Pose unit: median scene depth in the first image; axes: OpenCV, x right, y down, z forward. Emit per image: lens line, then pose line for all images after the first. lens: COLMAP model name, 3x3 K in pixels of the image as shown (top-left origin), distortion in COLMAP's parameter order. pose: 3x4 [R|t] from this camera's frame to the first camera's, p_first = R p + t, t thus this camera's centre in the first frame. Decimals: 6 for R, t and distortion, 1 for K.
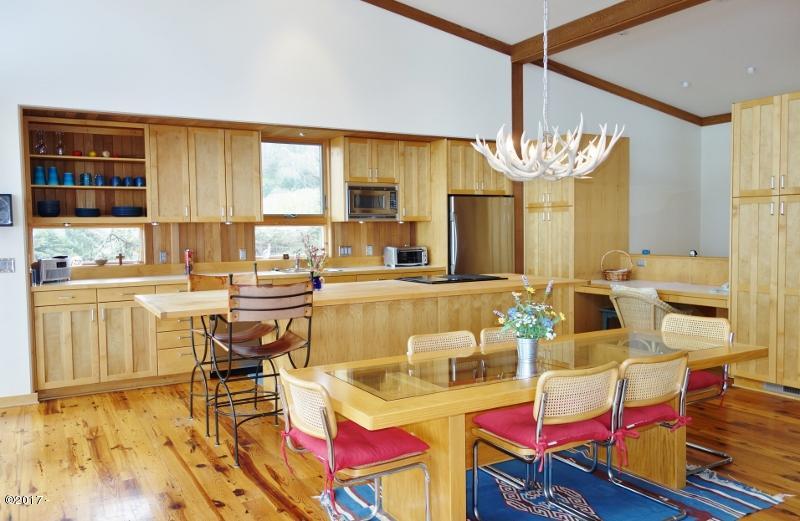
lens RADIAL K [[644.6, 0, 400.0], [0, 644.6, 260.5], [0, 0, 1]] dist [0.001835, -0.004446]
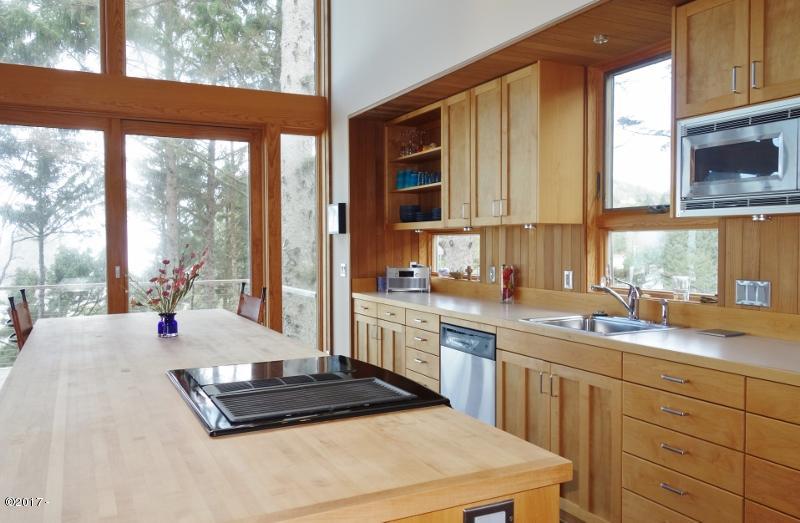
lens RADIAL K [[644.6, 0, 400.0], [0, 644.6, 261.5], [0, 0, 1]] dist [0.001835, -0.004446]
pose [[-0.051641, 0.043350, -0.997724, 0.370258], [-0.040401, 0.998149, 0.045460, -0.049134], [0.997848, 0.042657, -0.049794, 0.948757]]
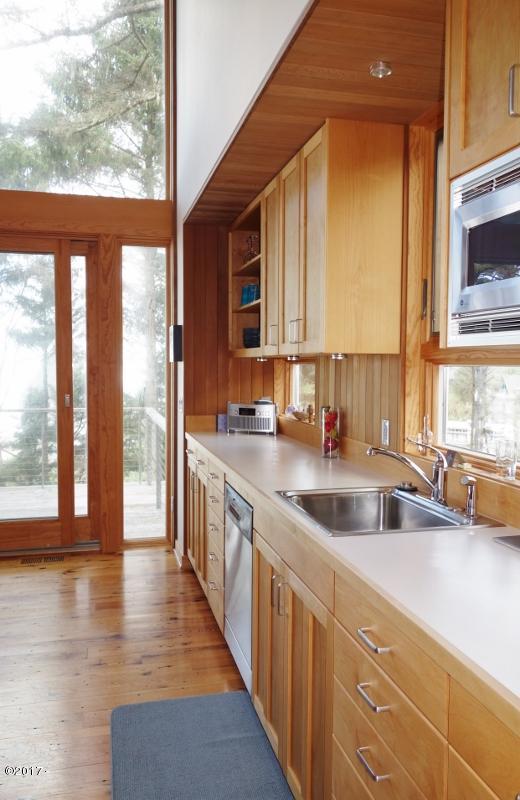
lens RADIAL K [[644.6, 0, 260.0], [0, 644.6, 400.0], [0, 0, 1]] dist [0.001835, -0.004446]
pose [[-0.274101, 0.065355, -0.959478, 0.186573], [-0.044189, 0.995779, 0.080452, -0.063901], [0.960685, 0.064450, -0.270056, 1.117282]]
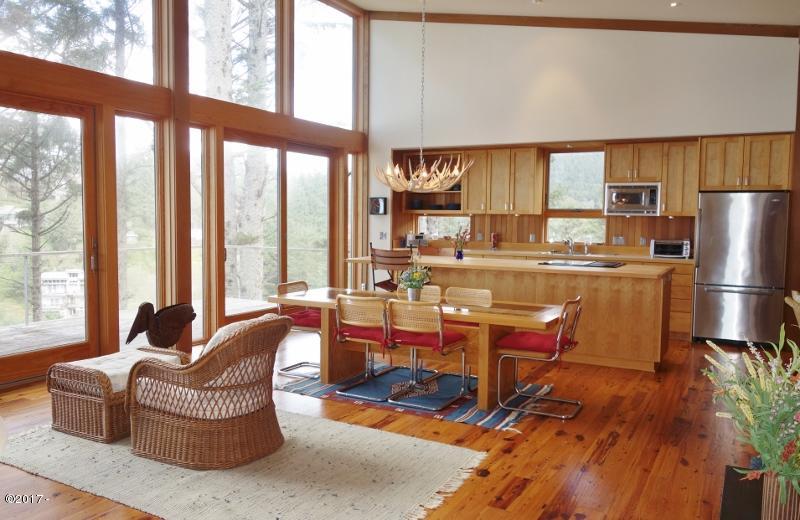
lens RADIAL K [[644.6, 0, 400.0], [0, 644.6, 260.0], [0, 0, 1]] dist [0.001835, -0.004446]
pose [[0.522129, 0.076695, -0.849411, 0.831249], [-0.060881, 0.996759, 0.052576, -0.019407], [0.850691, 0.024261, 0.525107, 0.054288]]
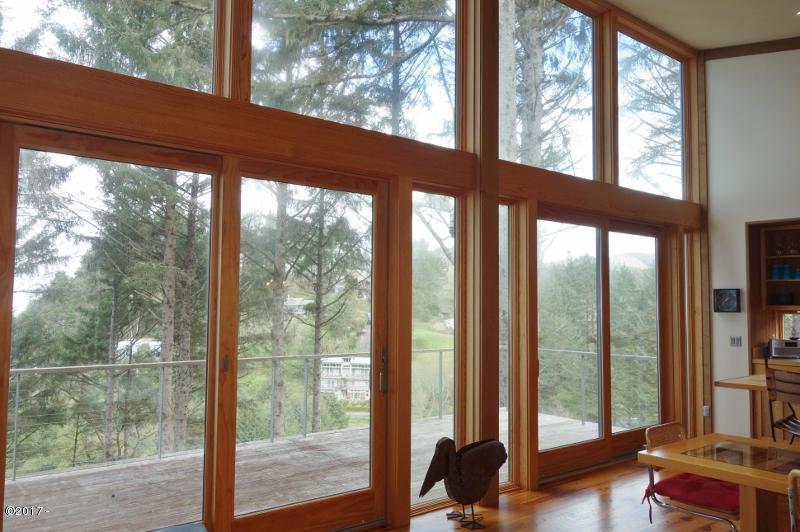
lens RADIAL K [[635.1, 0, 400.0], [0, 635.1, 266.0], [0, 0, 1]] dist [0.002660, -0.000479]
pose [[0.161706, -0.044524, -0.985834, 0.497525], [-0.058976, 0.996760, -0.054692, -0.029219], [0.985075, 0.066985, 0.158557, 0.068140]]
